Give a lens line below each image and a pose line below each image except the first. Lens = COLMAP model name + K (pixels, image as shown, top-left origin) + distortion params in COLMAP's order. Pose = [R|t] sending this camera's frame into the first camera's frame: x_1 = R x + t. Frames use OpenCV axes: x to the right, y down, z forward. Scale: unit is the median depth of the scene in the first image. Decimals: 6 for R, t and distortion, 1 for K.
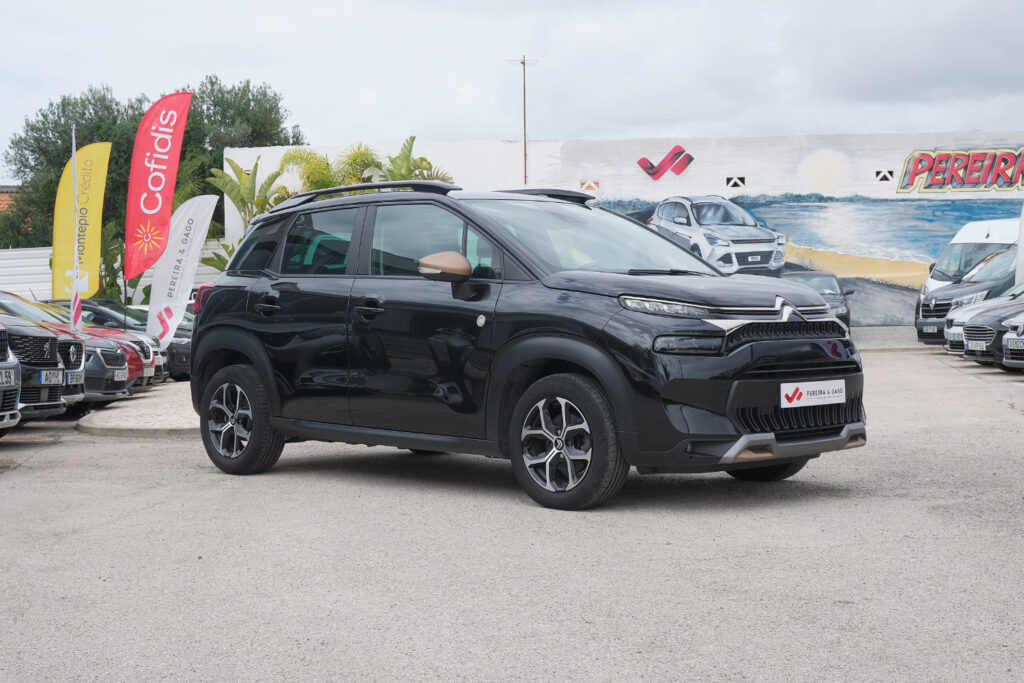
lens RADIAL K [[1520.9, 0, 512.0], [0, 1520.9, 341.5], [0, 0, 1]] dist [-0.005842, -0.011507]
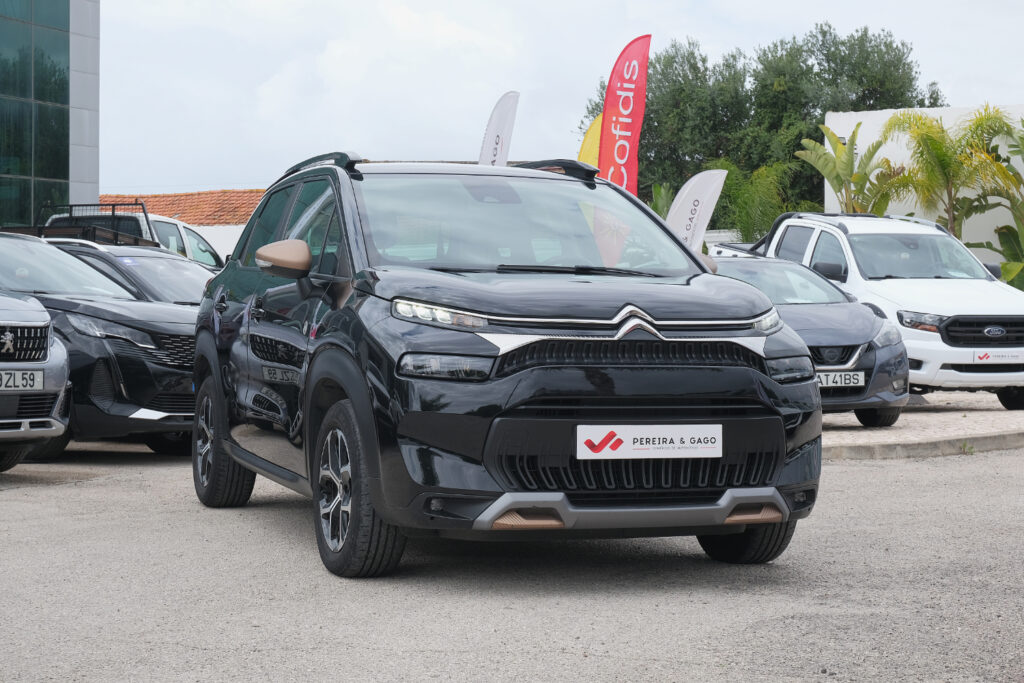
lens RADIAL K [[1899.5, 0, 512.0], [0, 1899.5, 341.5], [0, 0, 1]] dist [-0.071720, 0.188882]
pose [[0.905599, 0.029498, -0.423108, 0.511849], [-0.032398, 0.999475, 0.000336, -0.010841], [0.422896, 0.013404, 0.906079, 0.166037]]
